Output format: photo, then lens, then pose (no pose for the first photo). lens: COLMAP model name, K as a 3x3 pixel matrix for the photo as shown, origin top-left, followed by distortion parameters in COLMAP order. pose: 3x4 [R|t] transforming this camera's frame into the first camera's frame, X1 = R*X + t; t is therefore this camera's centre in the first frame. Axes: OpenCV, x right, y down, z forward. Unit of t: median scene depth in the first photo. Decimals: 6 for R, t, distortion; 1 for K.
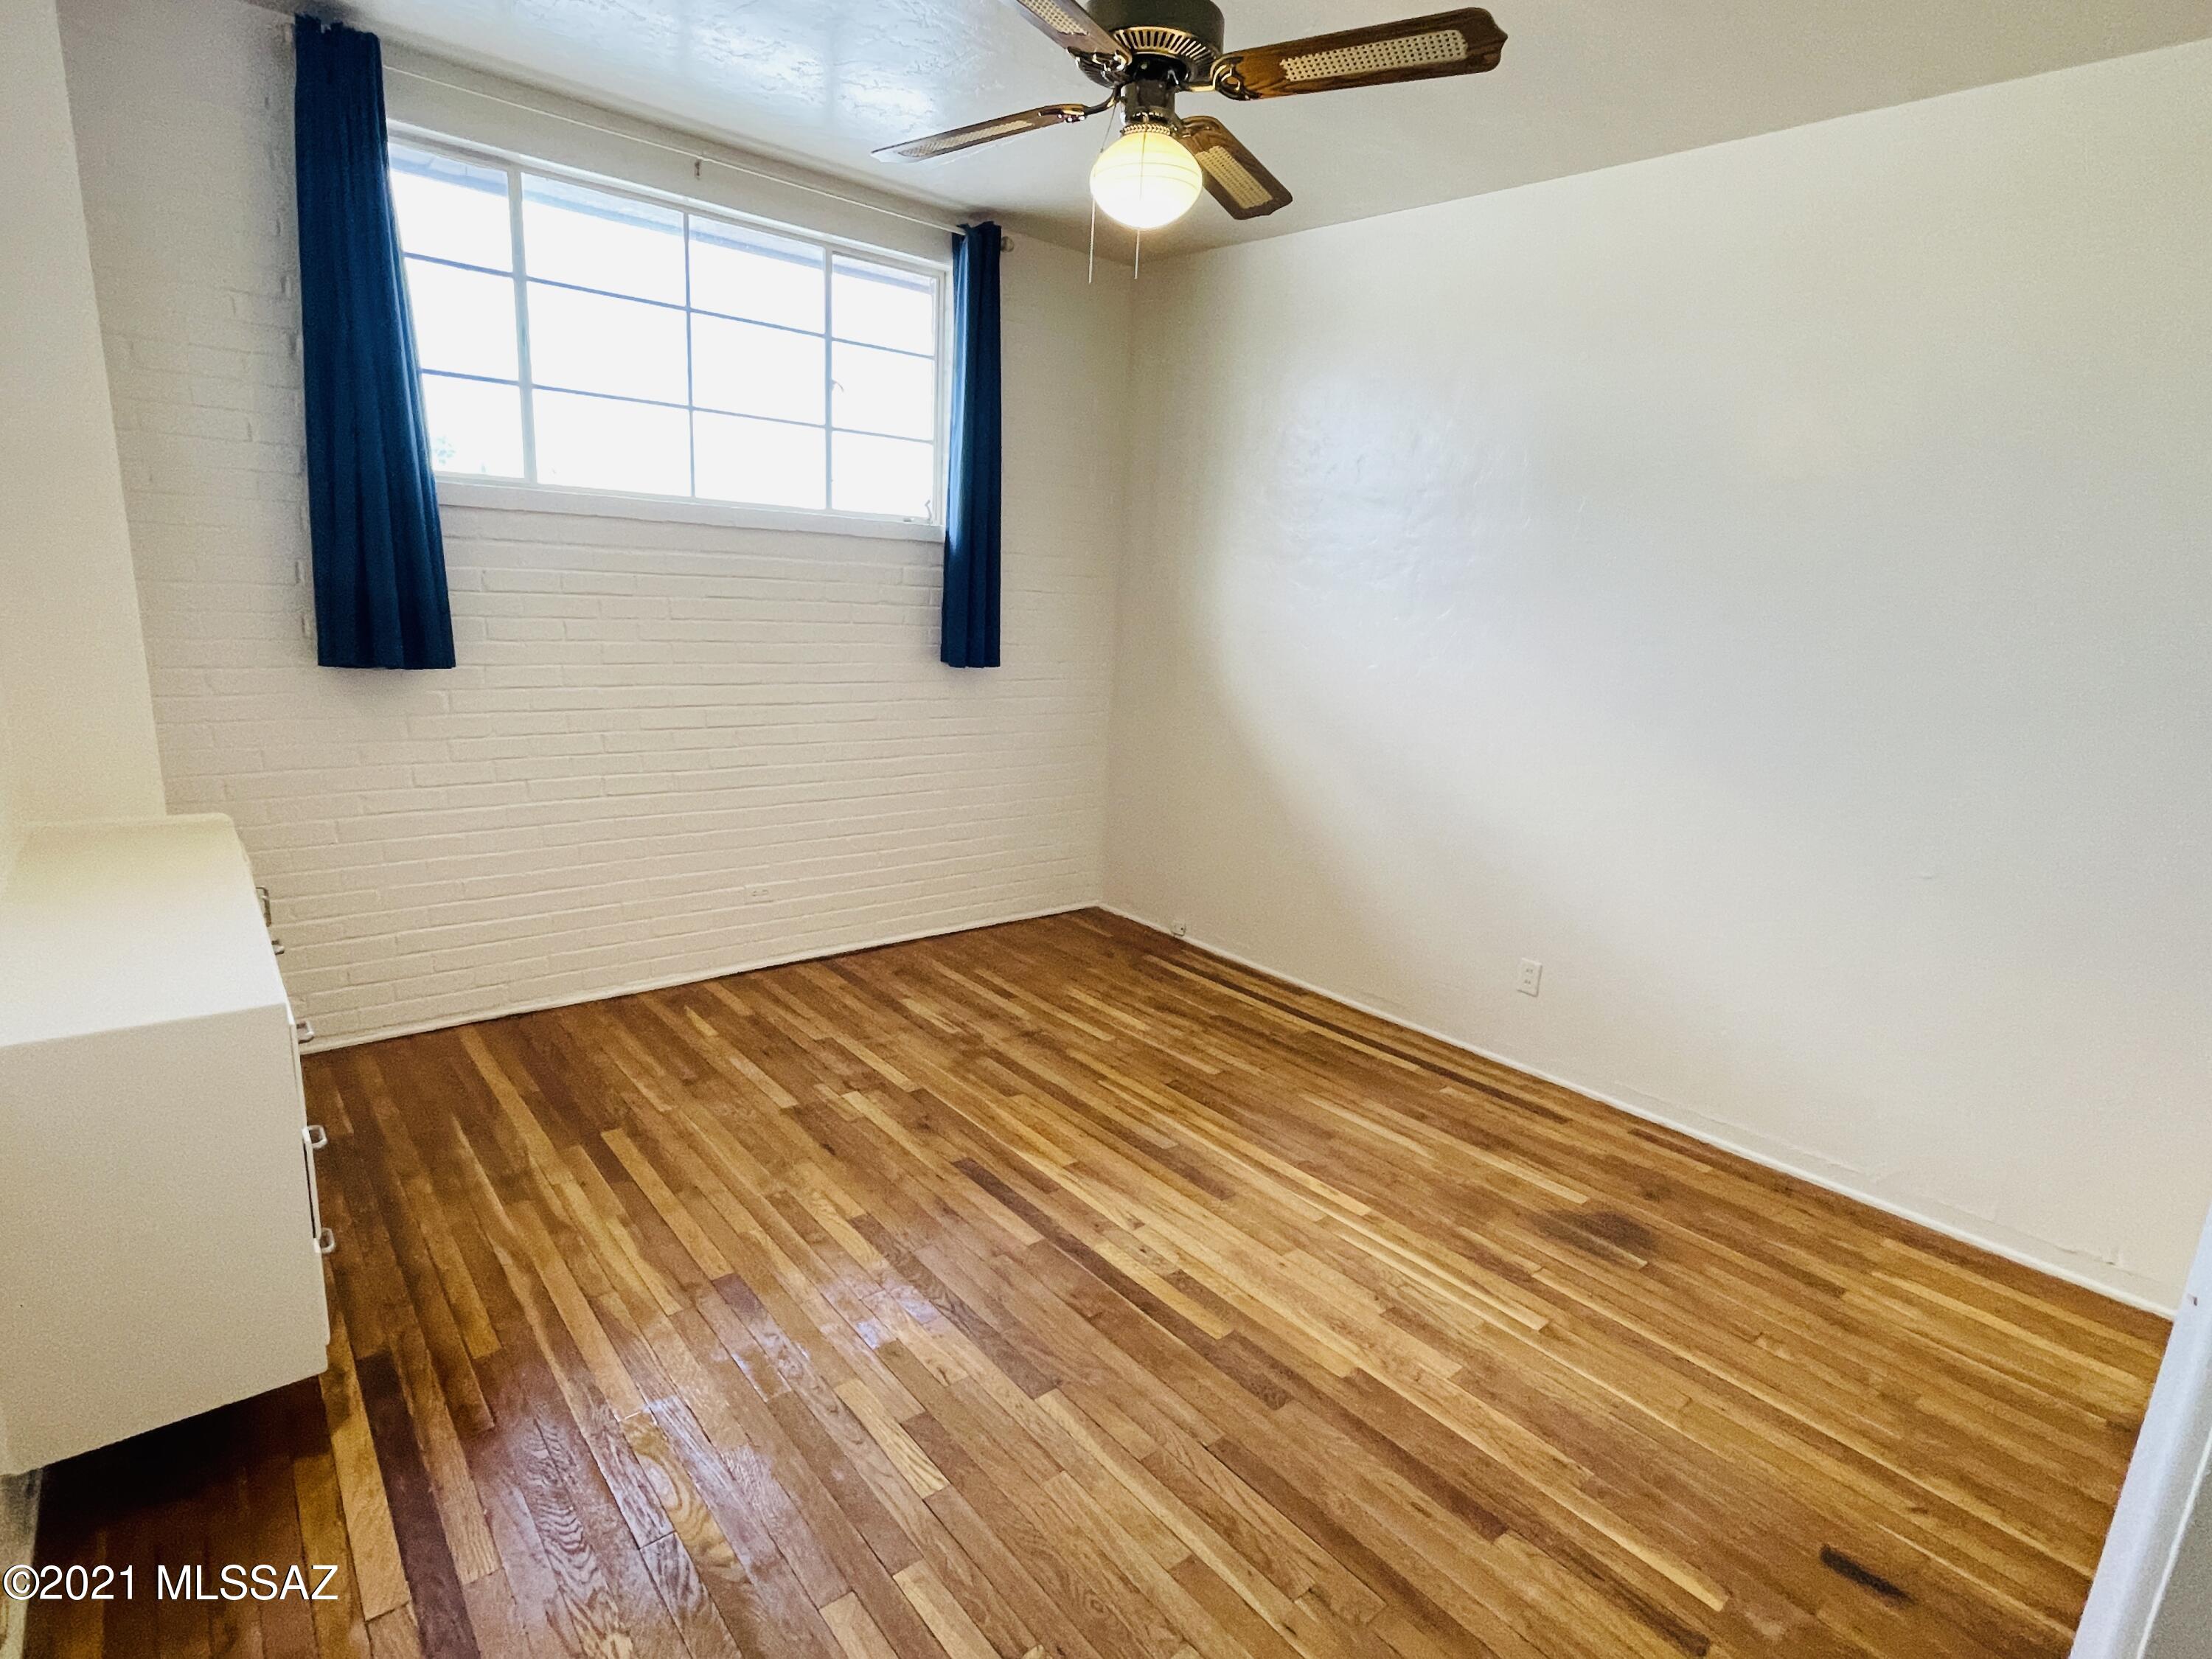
lens RADIAL K [[1105.1, 0, 1093.0], [0, 1105.1, 819.8], [0, 0, 1]] dist [0.001227, 0.000159]
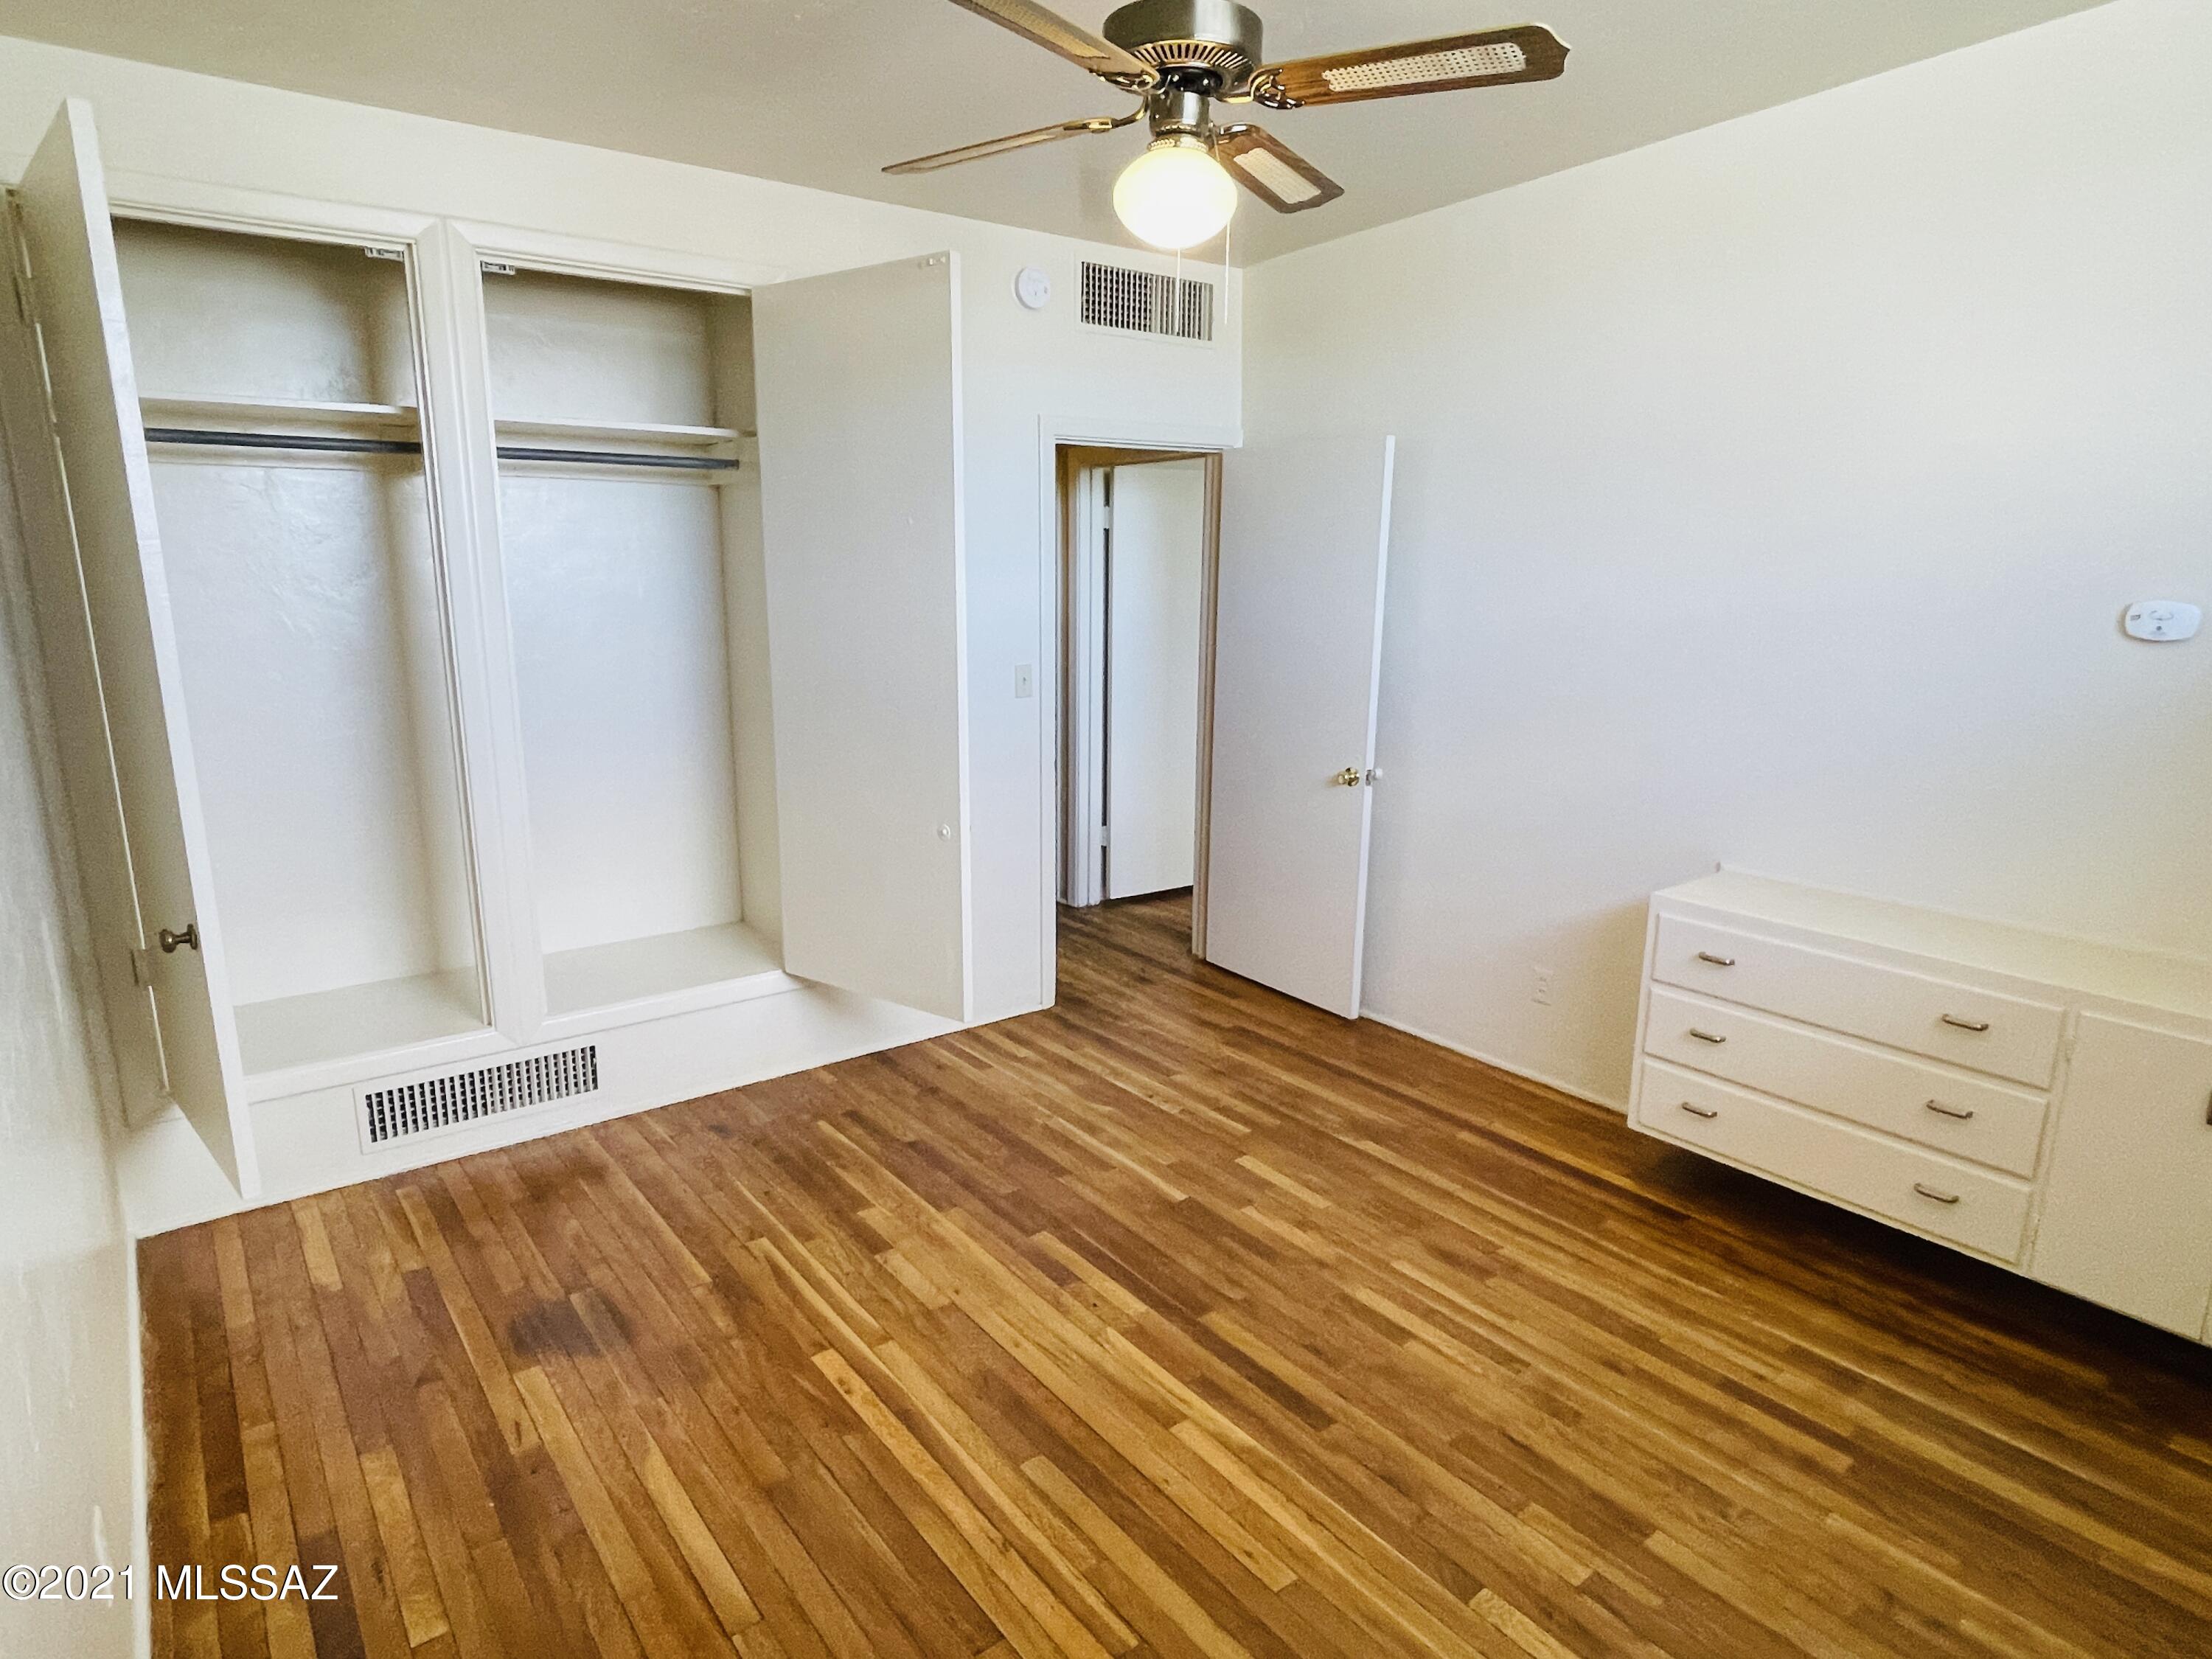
lens RADIAL K [[1262.8, 0, 1080.4], [0, 1262.8, 840.0], [0, 0, 1]] dist [0.001356, -0.001534]
pose [[-0.997262, -0.064556, 0.036071, 0.038731], [-0.043680, 0.907815, 0.417091, -0.381082], [-0.059672, 0.414373, -0.908149, 1.577407]]
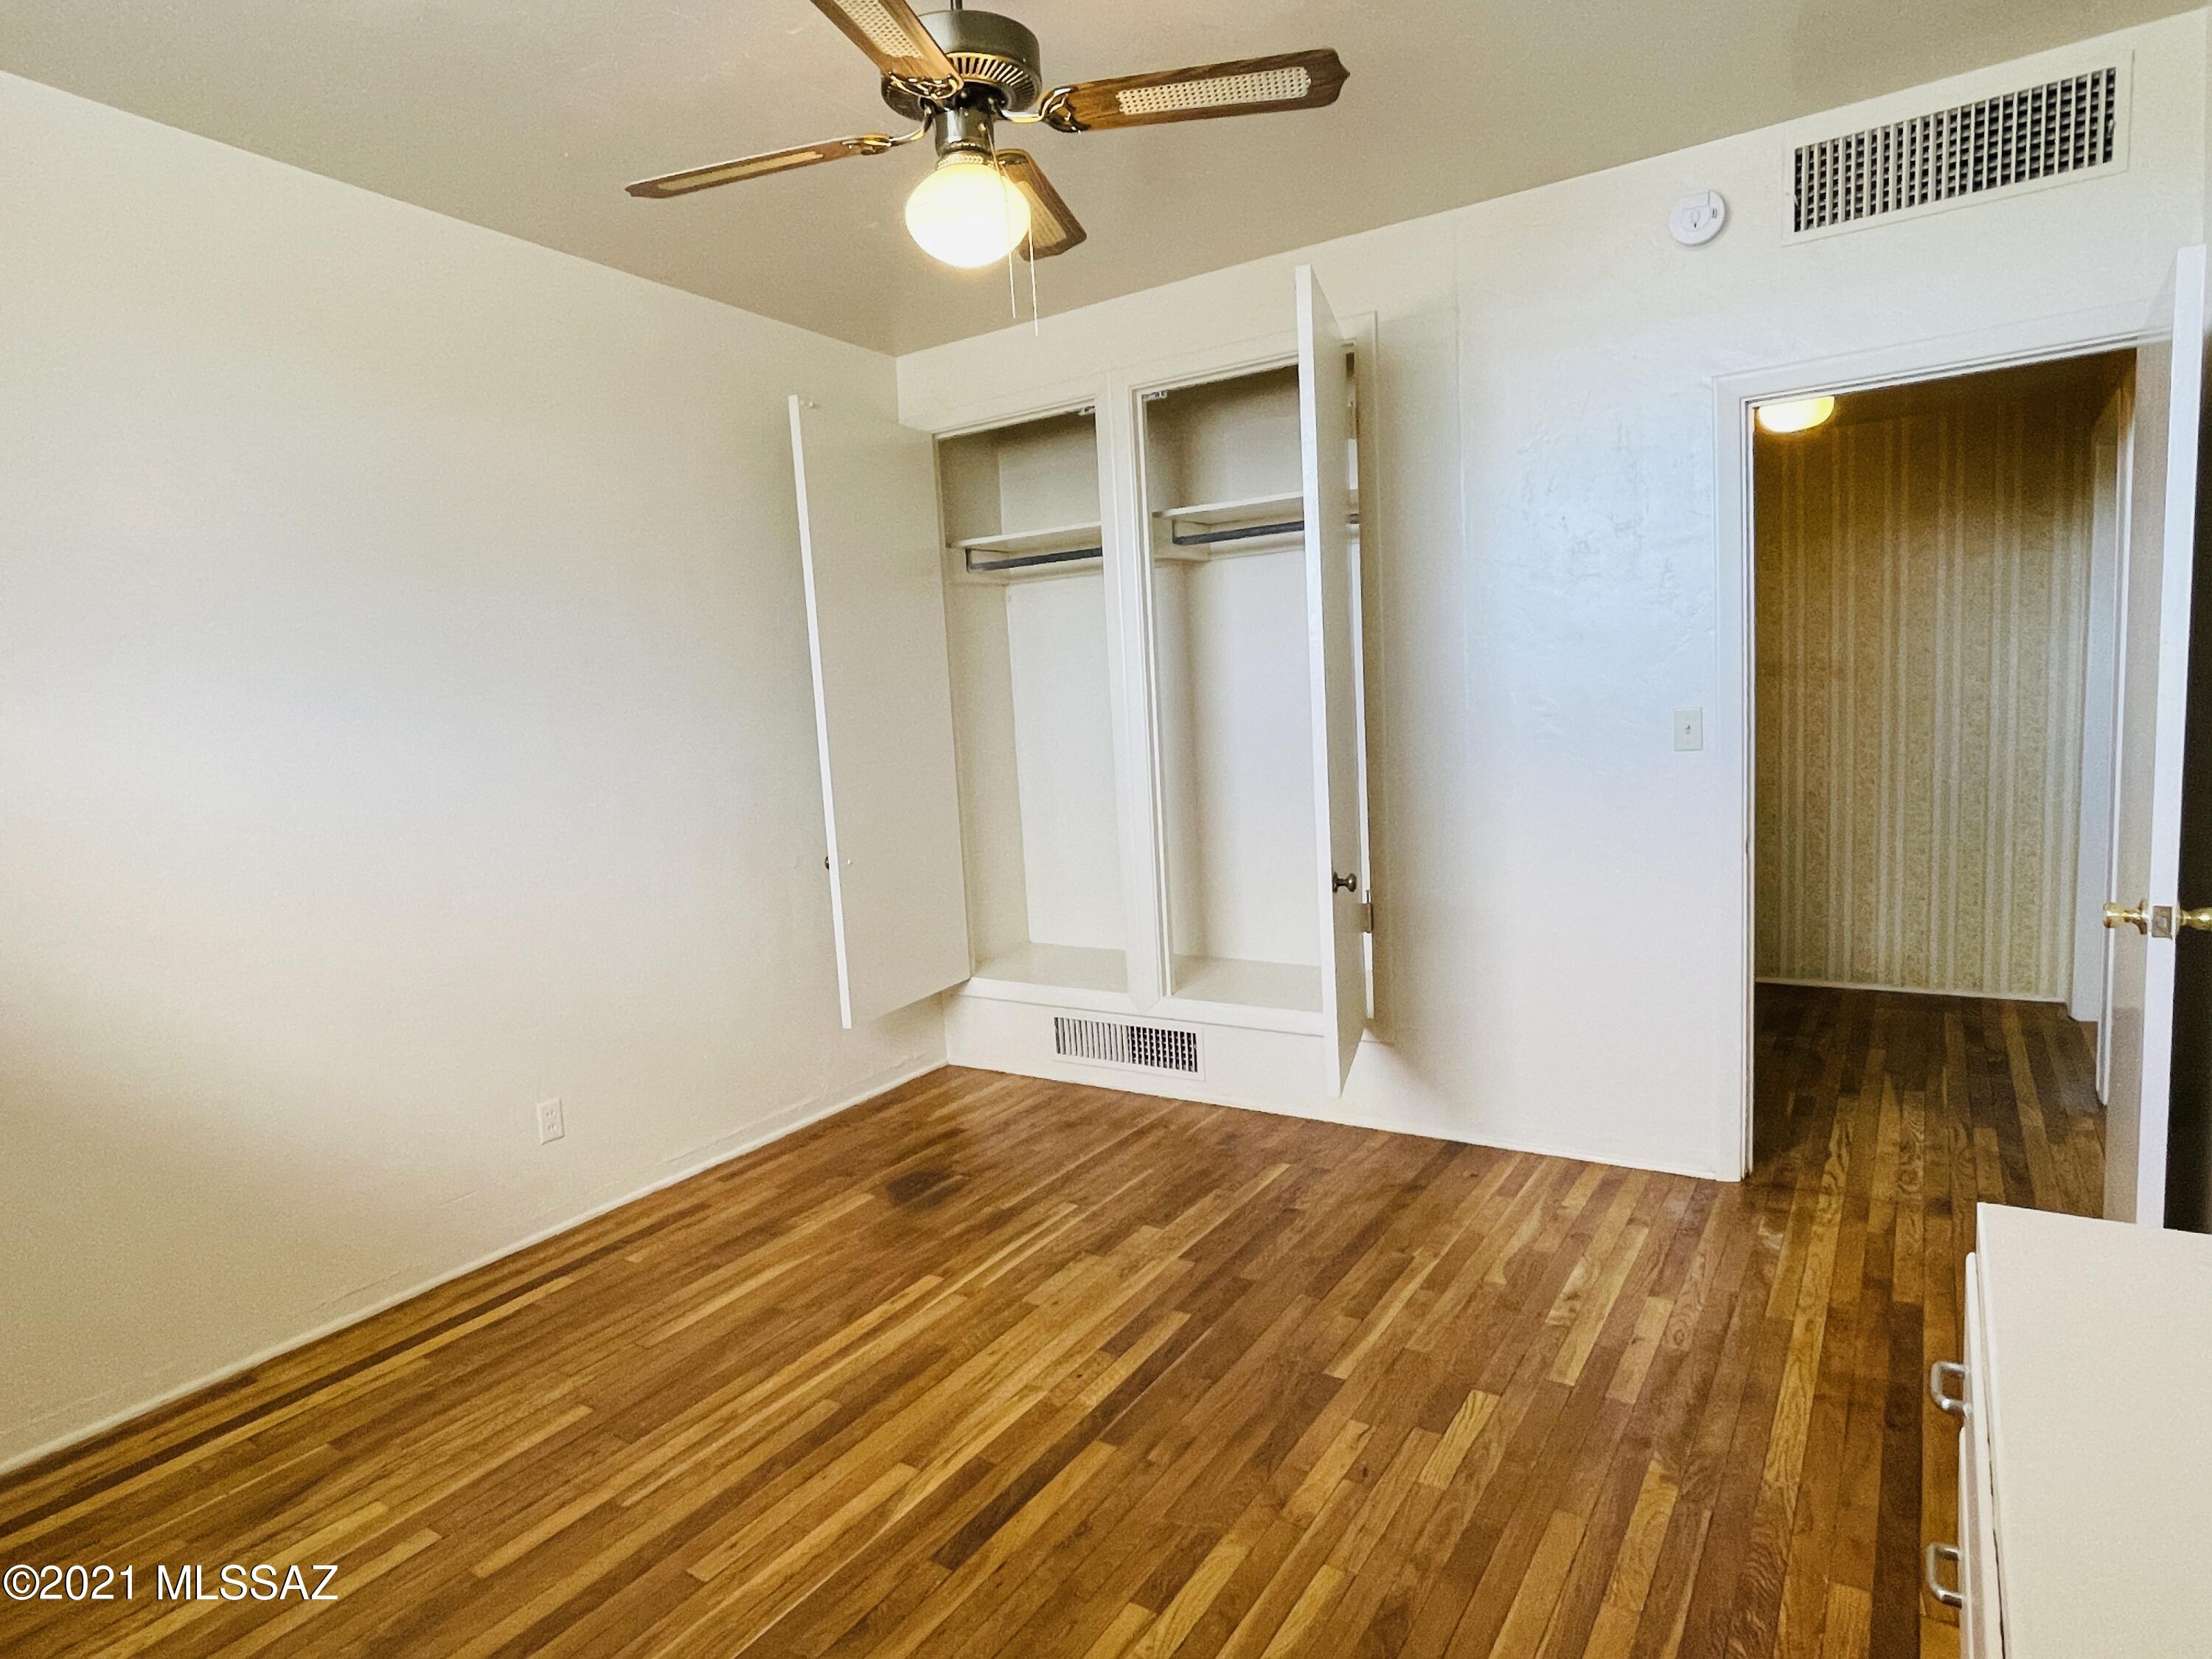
lens RADIAL K [[1262.8, 0, 1080.4], [0, 1262.8, 840.0], [0, 0, 1]] dist [0.001356, -0.001534]
pose [[-0.280215, -0.147737, 0.948501, -0.746574], [0.242980, 0.944993, 0.218974, -0.214875], [-0.928677, 0.291826, -0.228904, 0.950338]]
